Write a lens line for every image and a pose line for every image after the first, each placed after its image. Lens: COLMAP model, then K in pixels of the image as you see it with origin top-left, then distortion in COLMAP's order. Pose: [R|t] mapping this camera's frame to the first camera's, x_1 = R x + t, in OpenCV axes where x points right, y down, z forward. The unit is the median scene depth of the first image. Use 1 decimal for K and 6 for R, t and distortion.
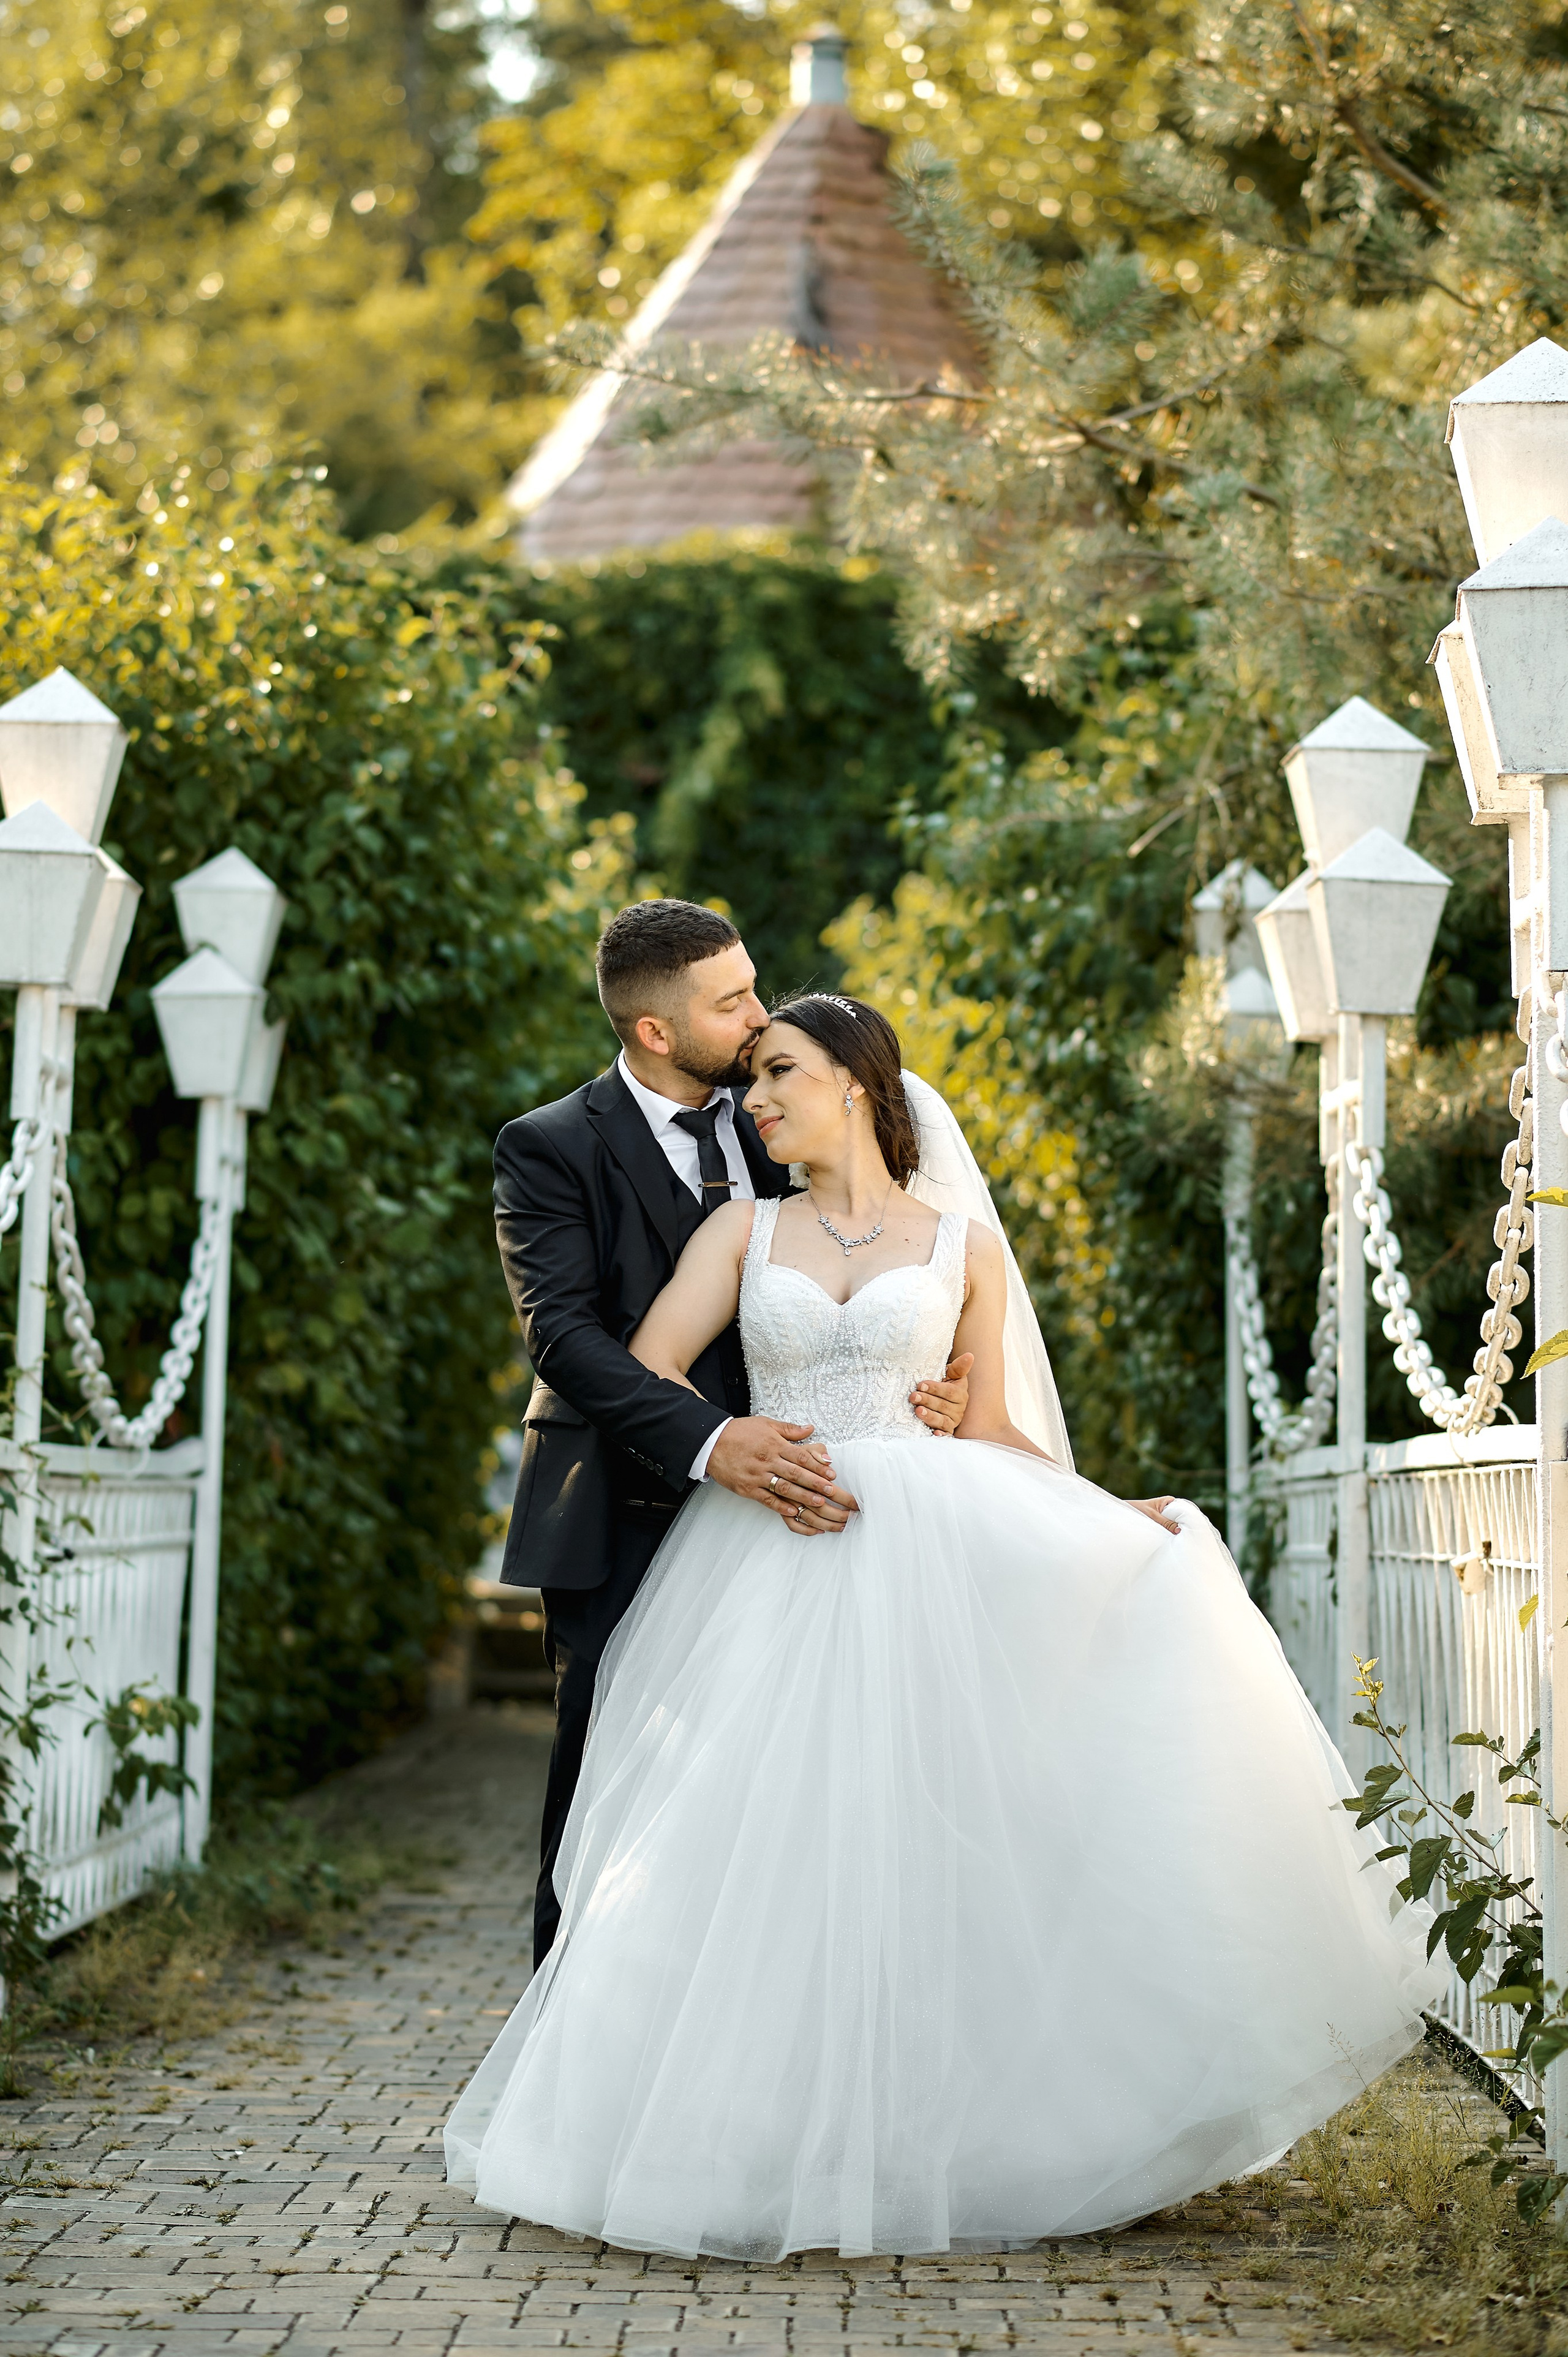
lens RADIAL K [[5897.5, 0, 784.0], [0, 5897.5, 1178.5], [0, 0, 1]] dist [0.060451, 0.240089]
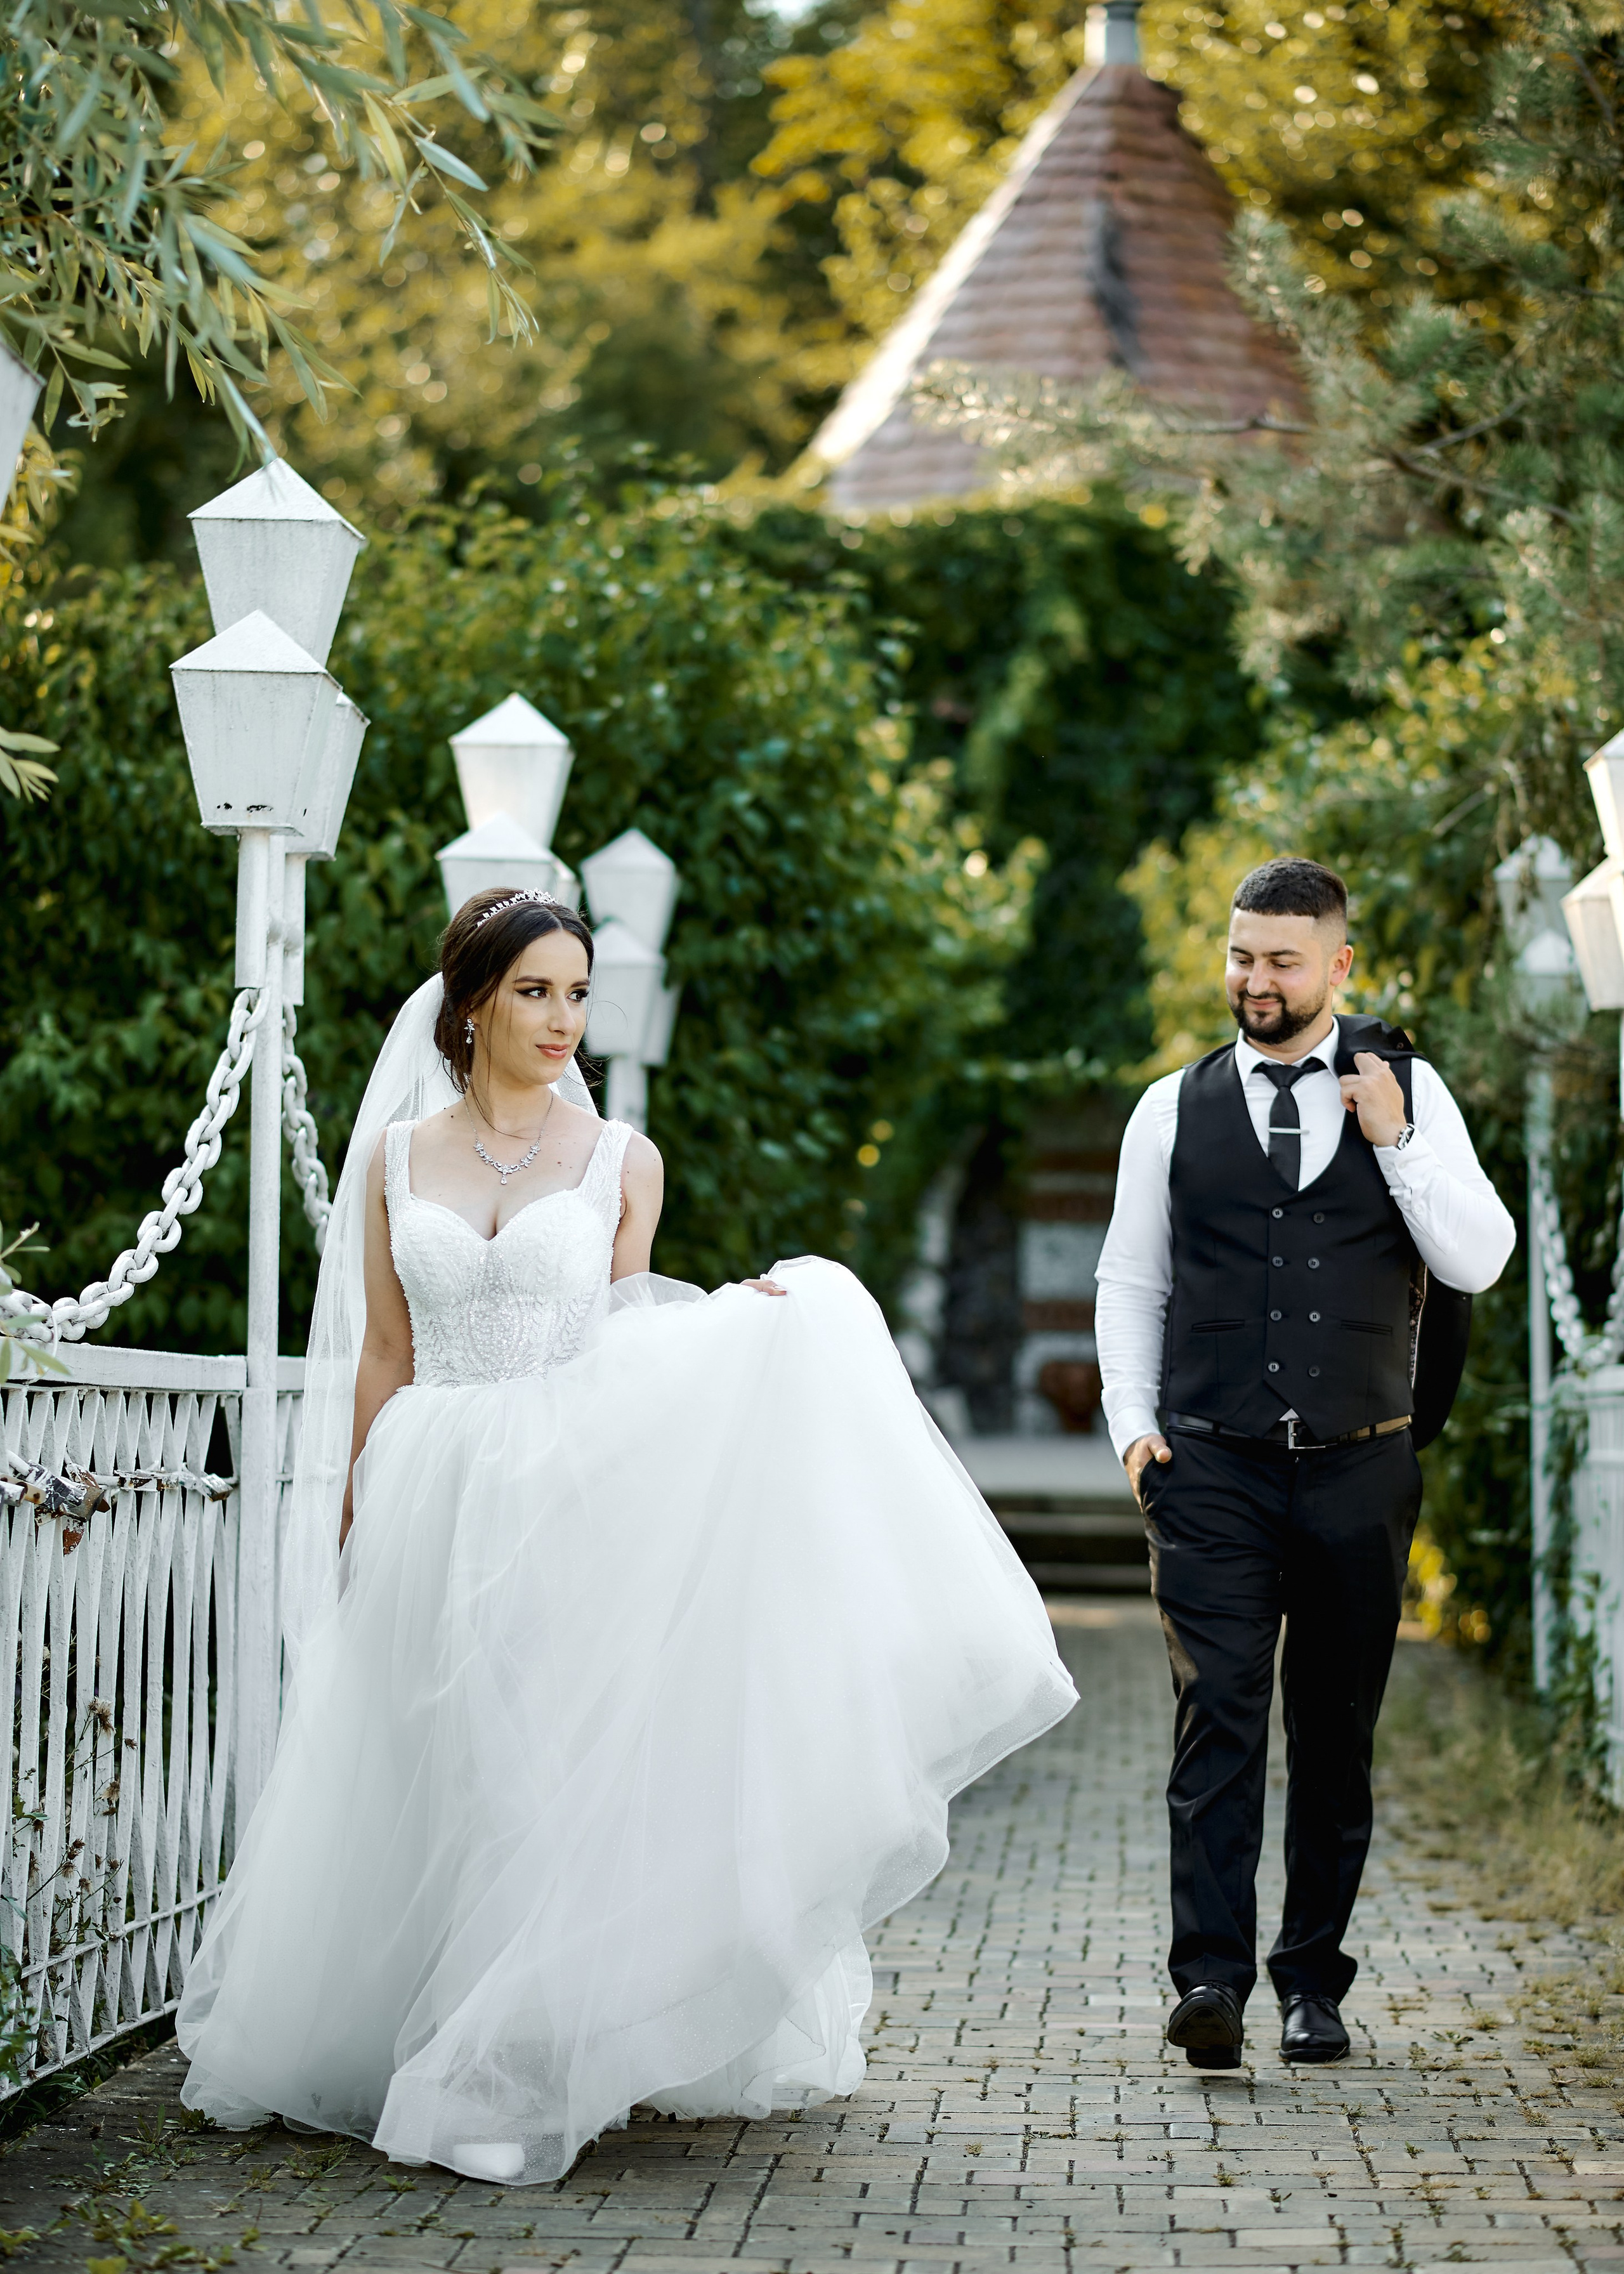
lens RADIAL K [[5817.3, 0, 816.1], [0, 5817.3, 1187.0], [0, 0, 1]] dist [0.073085, 0.068067]
pose [[0.999115, -0.006611, -0.041546, -0.014837], [0.007409, 0.999790, 0.019093, -0.010202], [0.041411, -0.019384, 0.998954, -0.109860]]
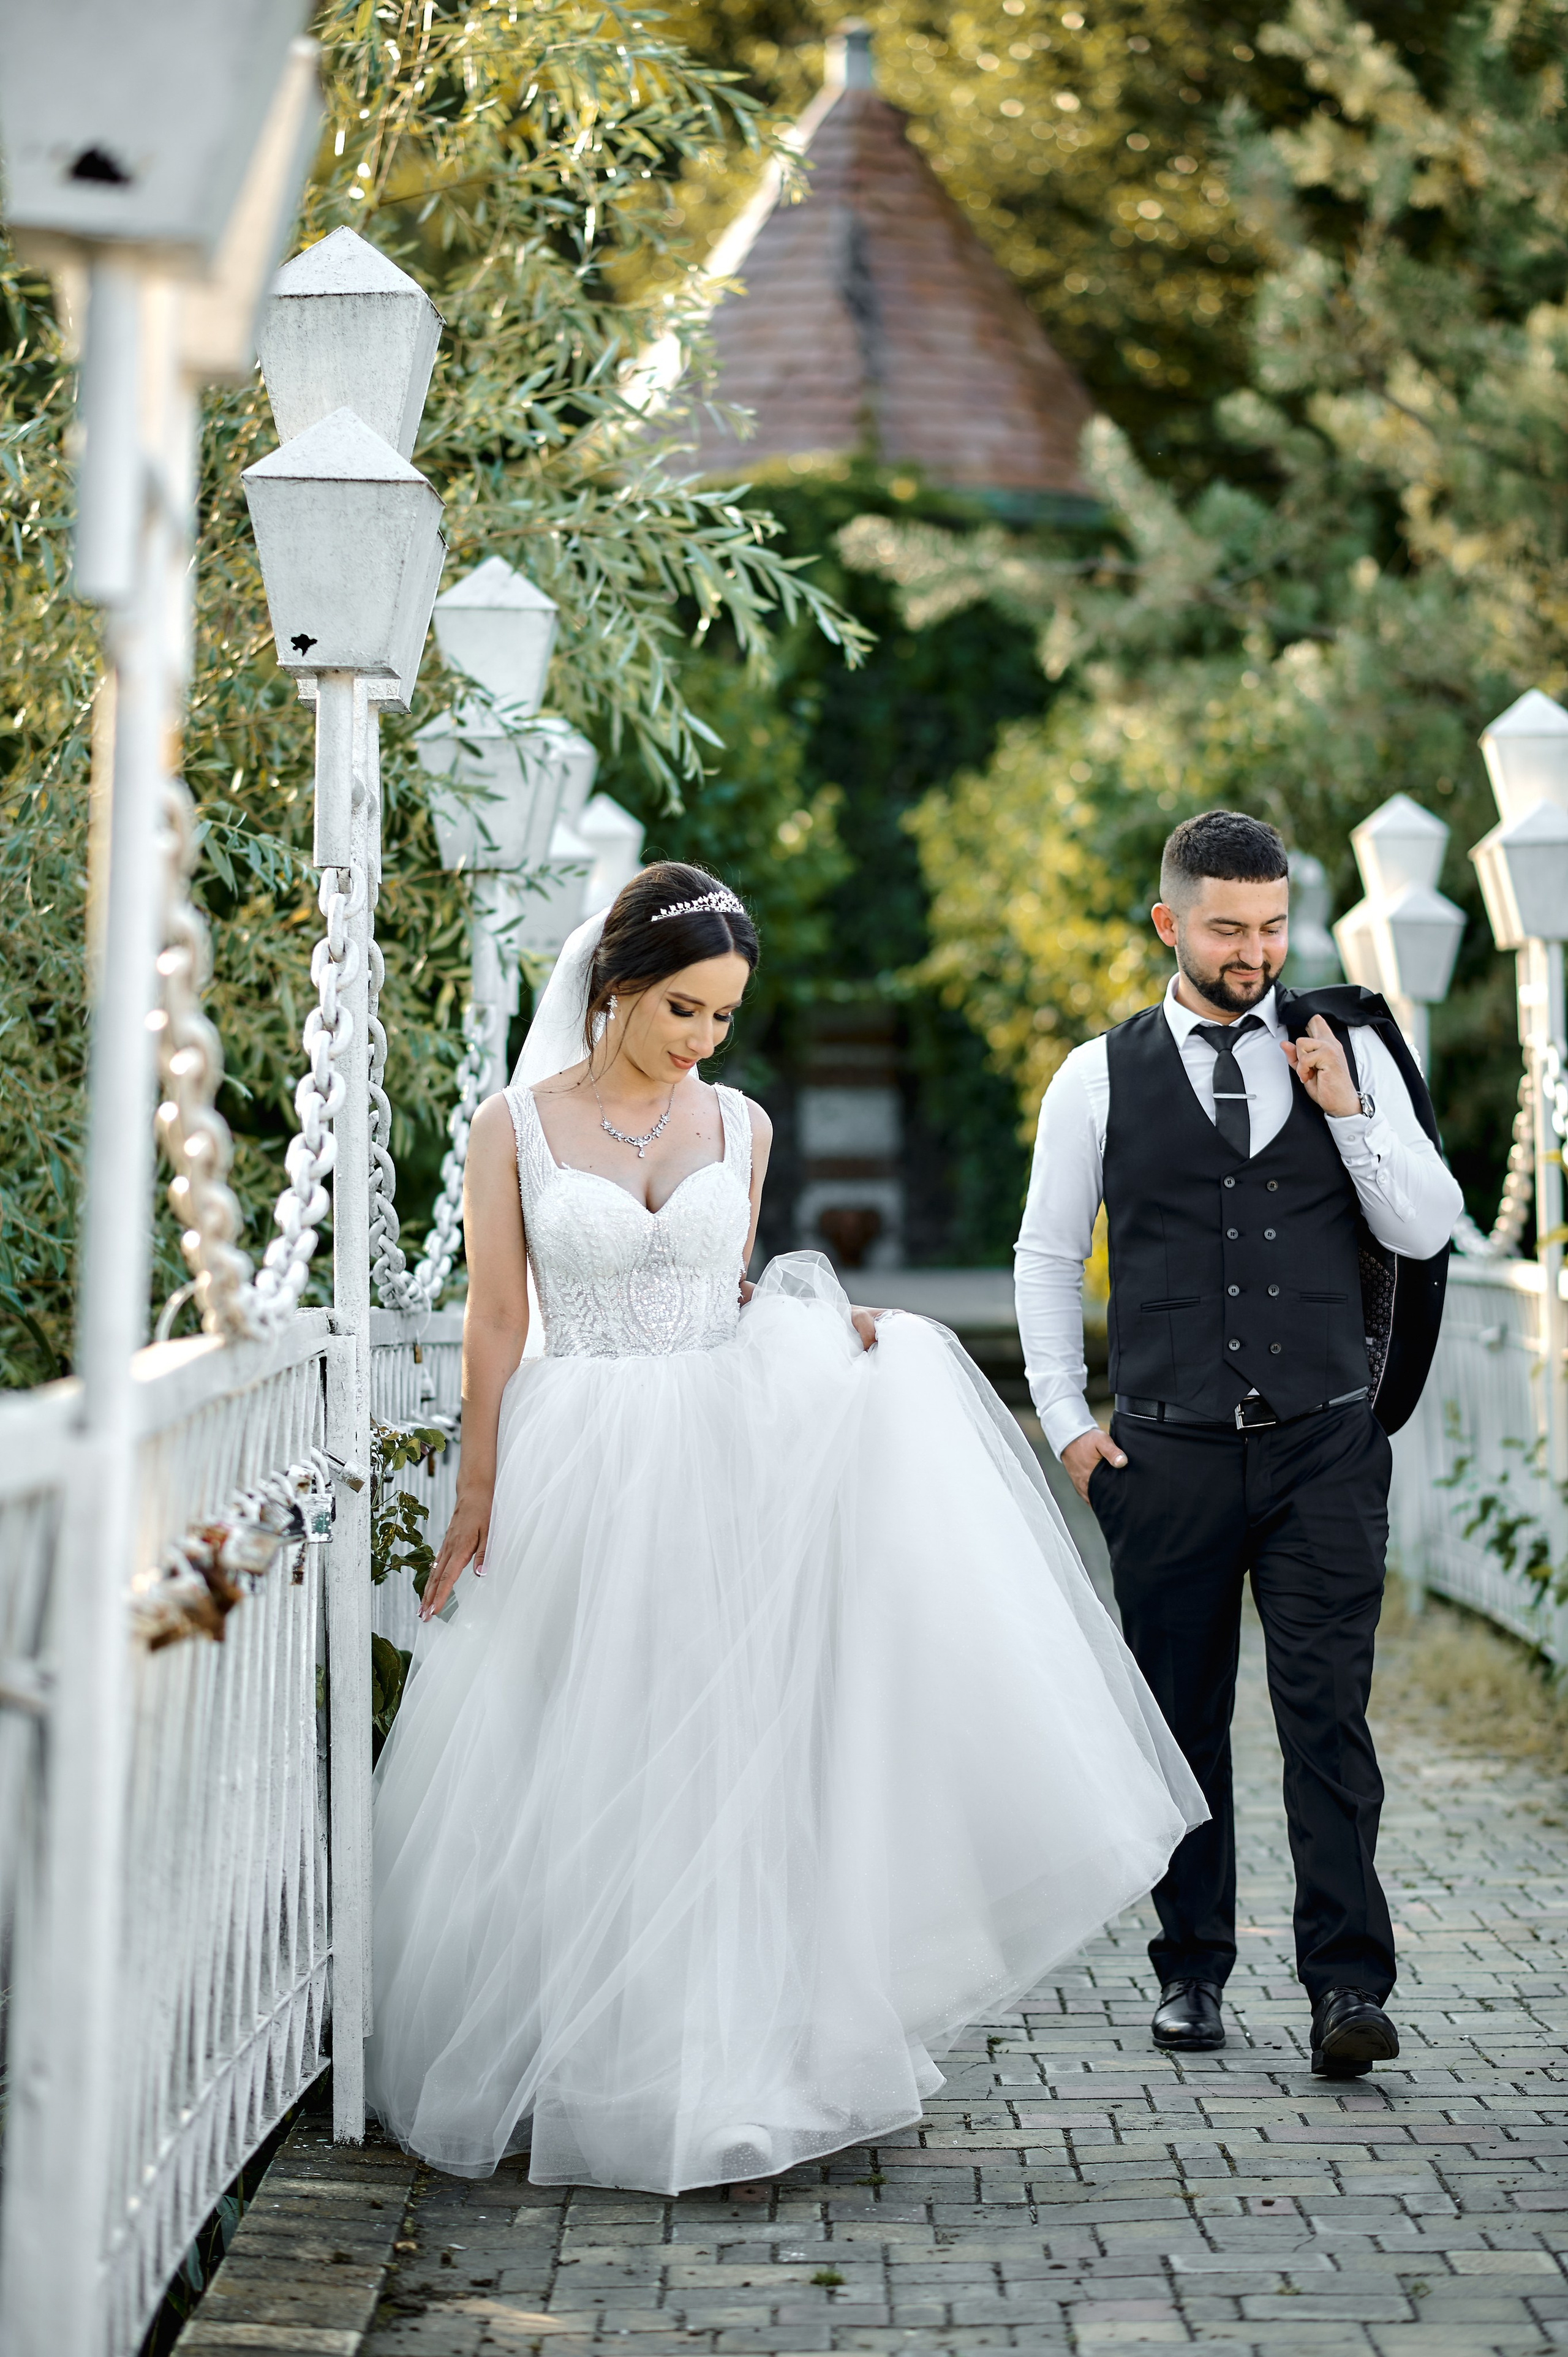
lens RADIAL K [[5514.9, 0, 784.0], [0, 5514.9, 1178.5], [0, 0, 1]] dist [0.079087, -0.165679]
pose [[0.999667, -0.023311, 0.011050, -0.077090], [0.022719, 0.998440, 0.051001, -0.048970], [-0.012222, -0.050733, 0.998637, -0.437376]]
